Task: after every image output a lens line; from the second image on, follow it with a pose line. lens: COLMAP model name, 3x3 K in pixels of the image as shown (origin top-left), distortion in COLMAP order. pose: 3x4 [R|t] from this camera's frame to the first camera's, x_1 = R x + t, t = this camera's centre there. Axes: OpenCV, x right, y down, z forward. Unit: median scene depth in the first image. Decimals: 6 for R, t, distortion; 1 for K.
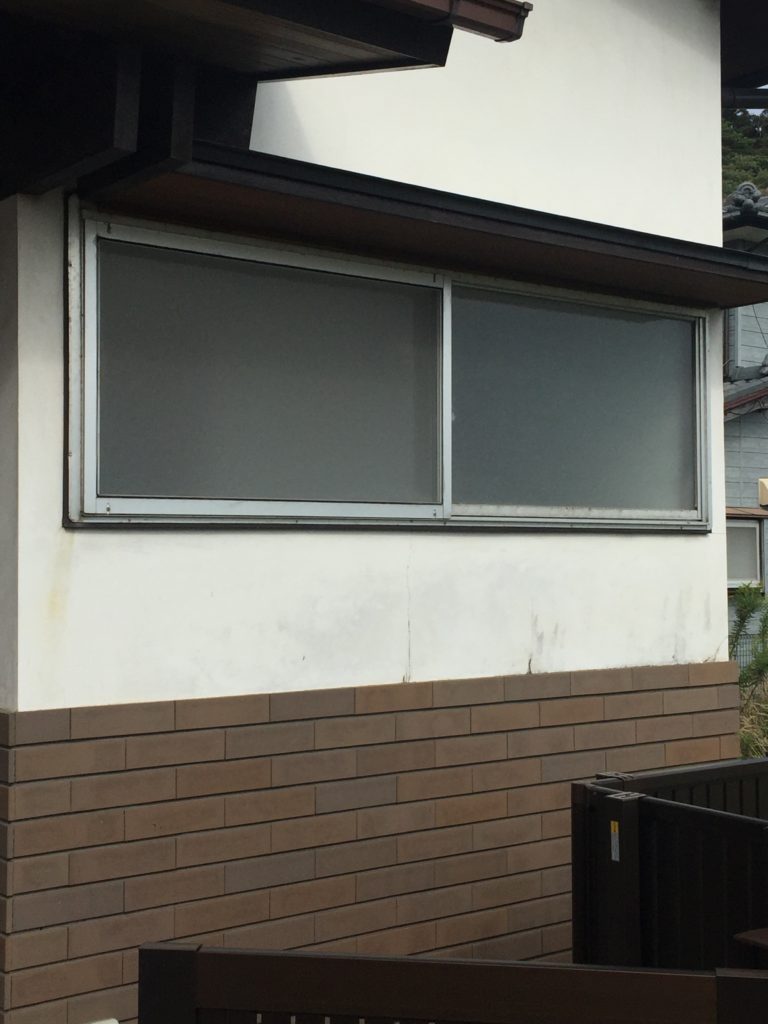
lens RADIAL K [[1392.7, 0, 384.0], [0, 1392.7, 512.0], [0, 0, 1]] dist [0.015921, 0.008533]
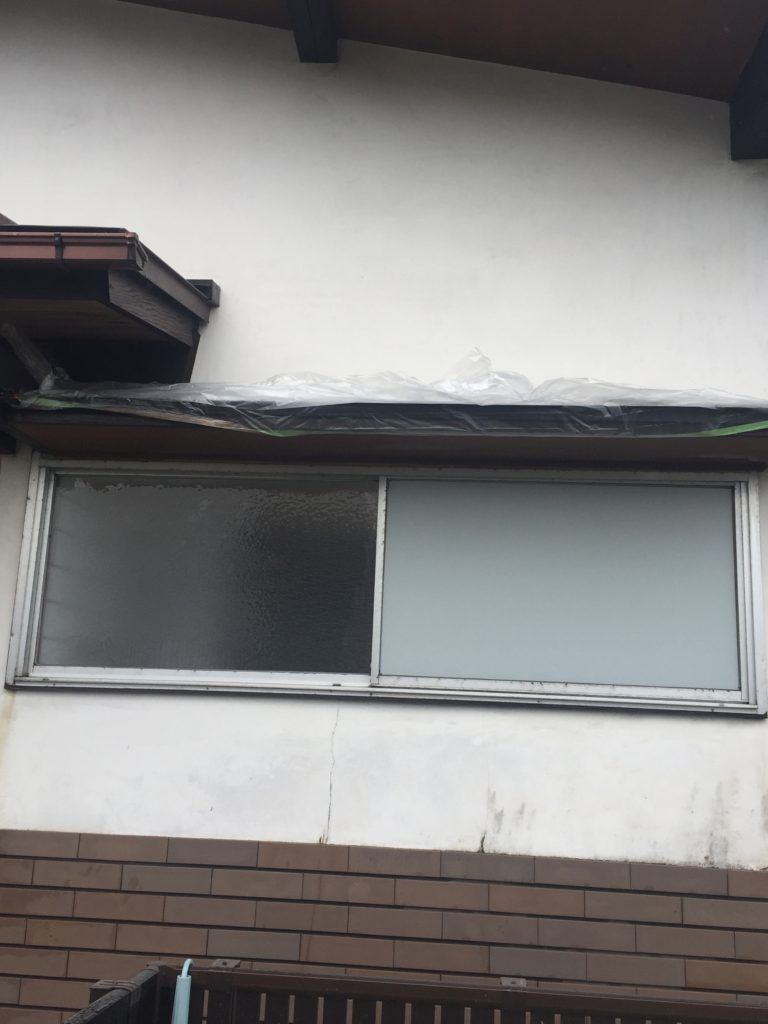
lens RADIAL K [[995.8, 0, 384.0], [0, 995.8, 512.0], [0, 0, 1]] dist [0.065025, -0.009111]
pose [[0.742999, -0.107510, -0.660602, 0.584264], [-0.021834, 0.982595, -0.184471, 0.011866], [0.668937, 0.151485, 0.727720, 0.419246]]
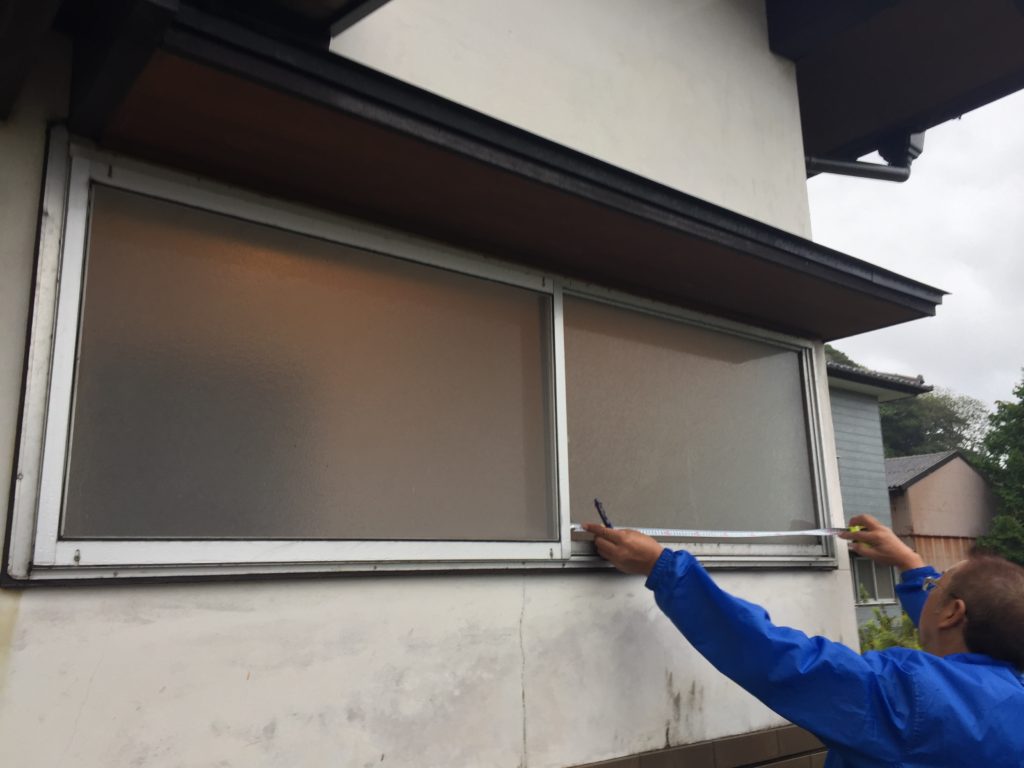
lens RADIAL K [[881.7, 0, 527.2], [0, 881.7, 378.0], [0, 0, 1]] dist [0.086547, -0.118107]
pose [[0.999276, -0.015662, 0.034665, 0.005265], [0.022163, 0.980363, -0.195953, 0.001848], [-0.030916, 0.196580, 0.980000, 0.459747]]
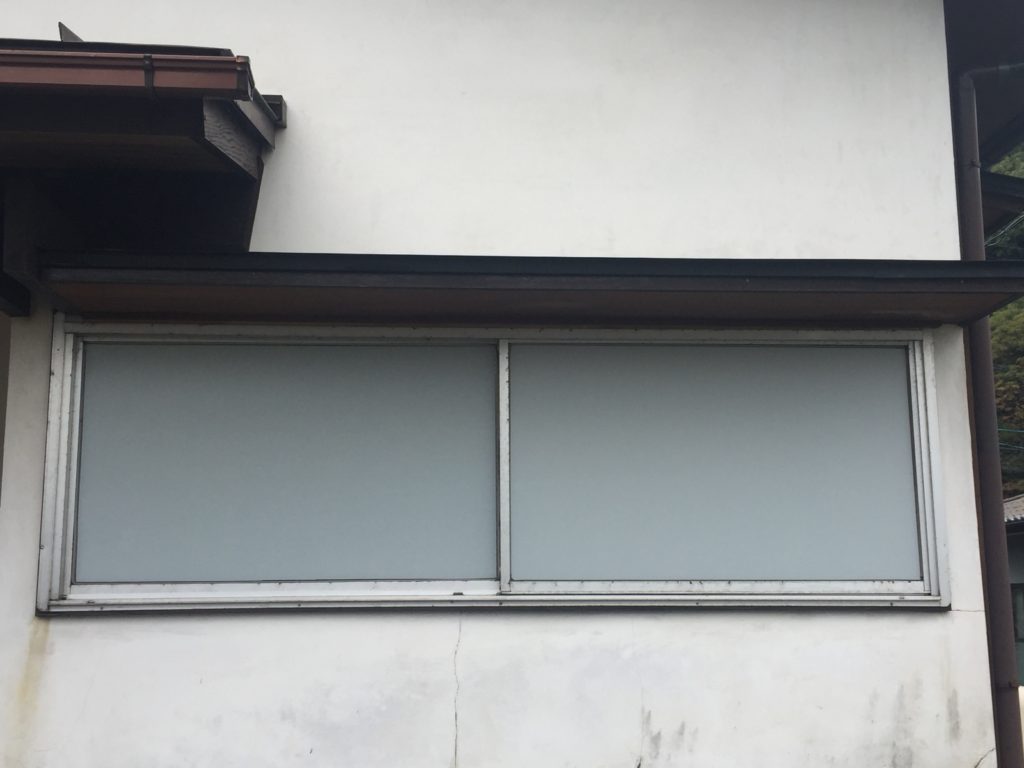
lens RADIAL K [[1378.7, 0, 512.0], [0, 1378.7, 384.0], [0, 0, 1]] dist [0.002529, 0.343323]
pose [[0.831968, -0.106096, -0.544586, 0.555198], [0.020985, 0.986861, -0.160200, 0.011055], [0.554427, 0.121853, 0.823263, 0.250370]]
